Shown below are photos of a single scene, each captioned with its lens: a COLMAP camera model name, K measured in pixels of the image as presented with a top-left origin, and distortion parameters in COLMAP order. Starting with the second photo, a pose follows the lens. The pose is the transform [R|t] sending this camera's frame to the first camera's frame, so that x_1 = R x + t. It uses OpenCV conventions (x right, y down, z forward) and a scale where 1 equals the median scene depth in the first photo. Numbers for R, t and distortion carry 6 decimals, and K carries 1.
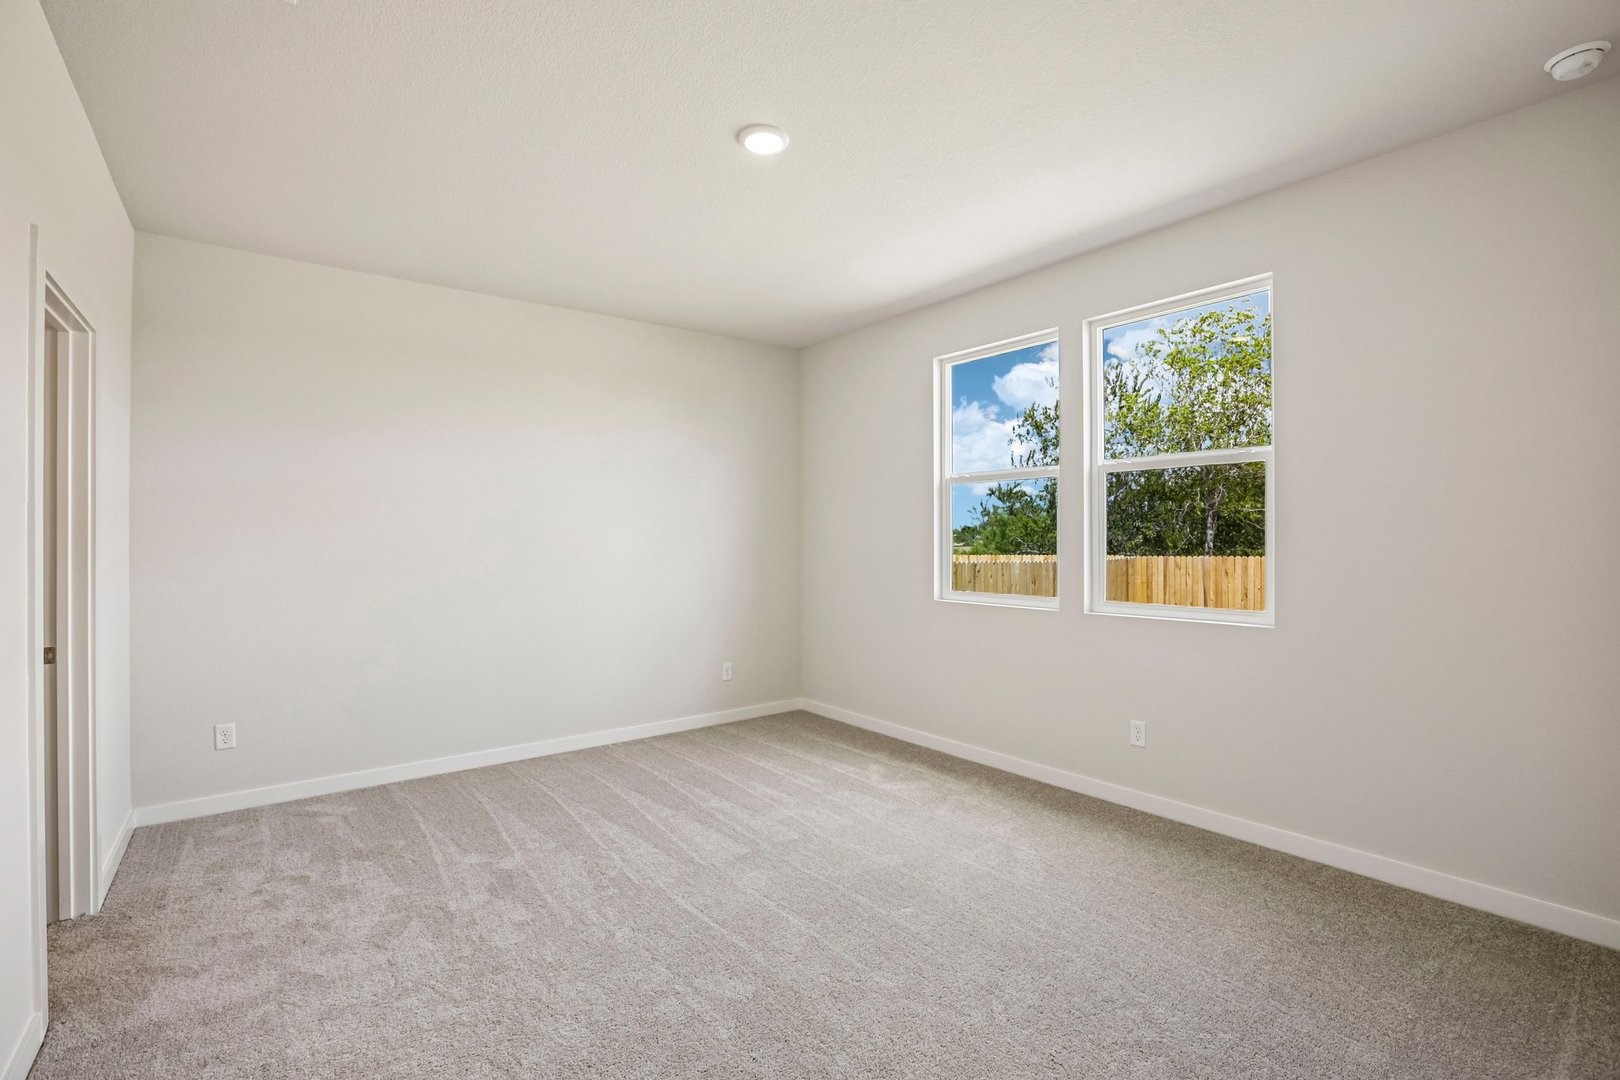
lens RADIAL K [[724.3, 0, 810.0], [0, 724.3, 540.0], [0, 0, 1]] dist [0.000333, 0.000628]
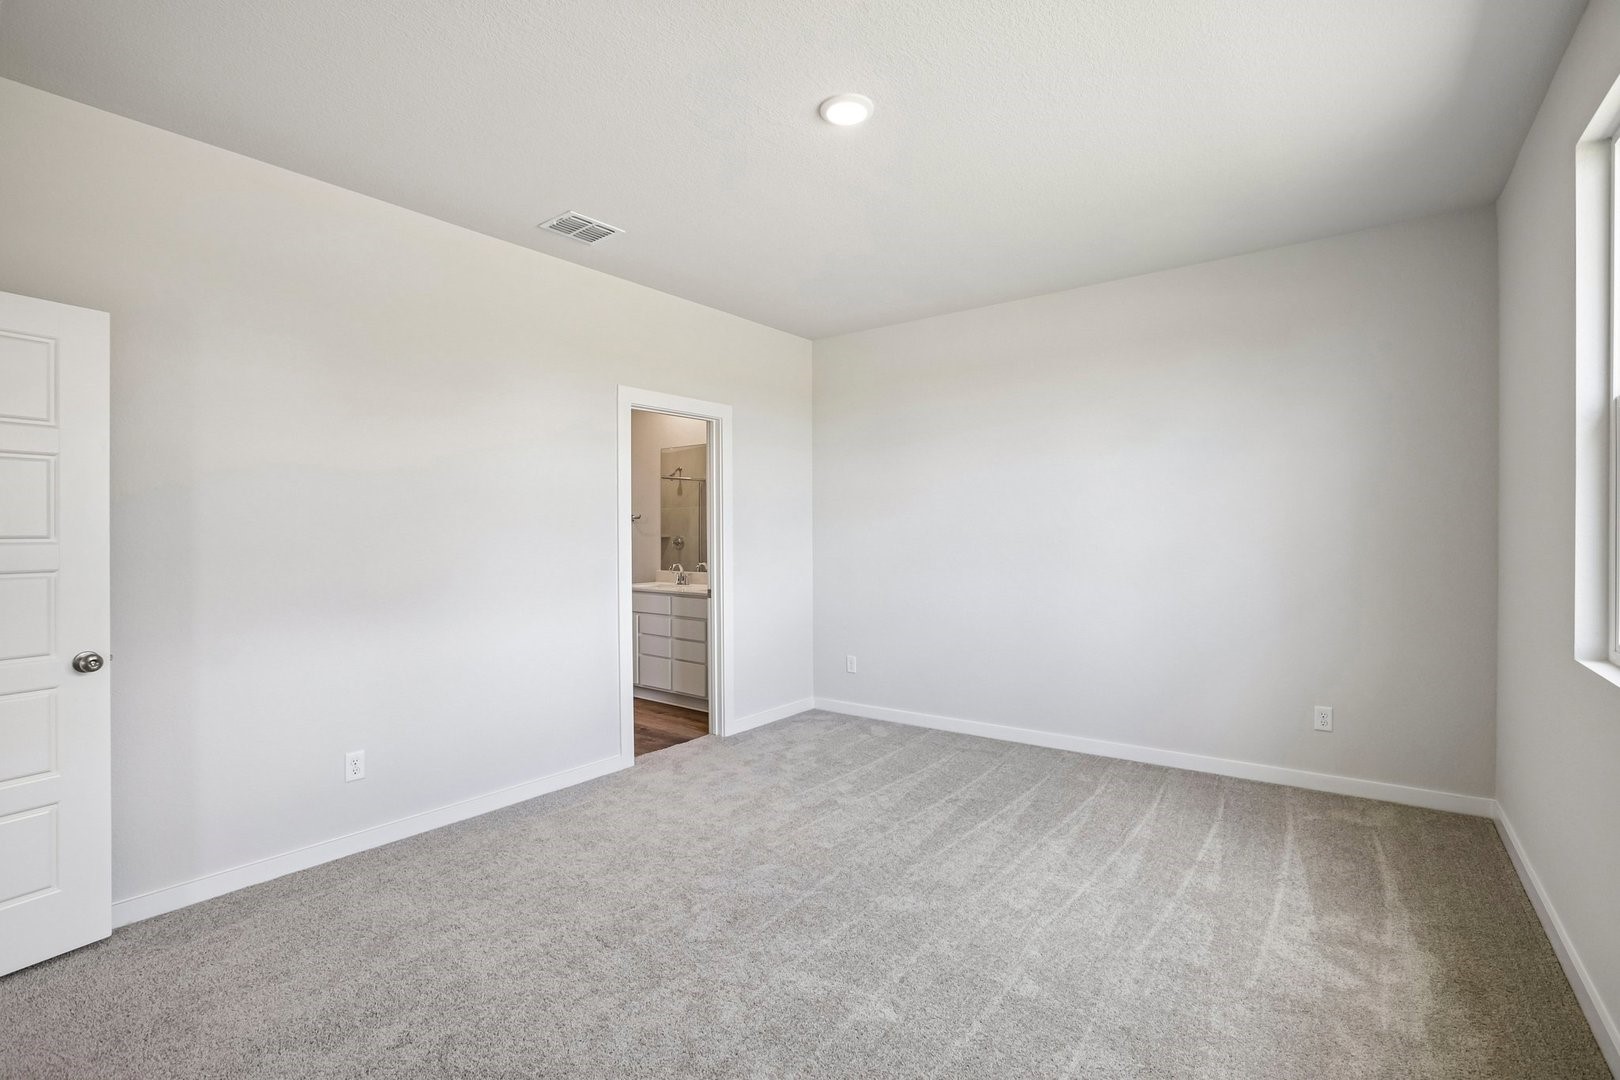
lens RADIAL K [[724.3, 0, 810.0], [0, 724.3, 540.0], [0, 0, 1]] dist [0.000333, 0.000628]
pose [[0.269651, 0.000886, -0.962958, 0.626202], [0.016054, 0.999856, 0.005415, 0.006247], [0.962824, -0.016920, 0.269598, 0.538498]]
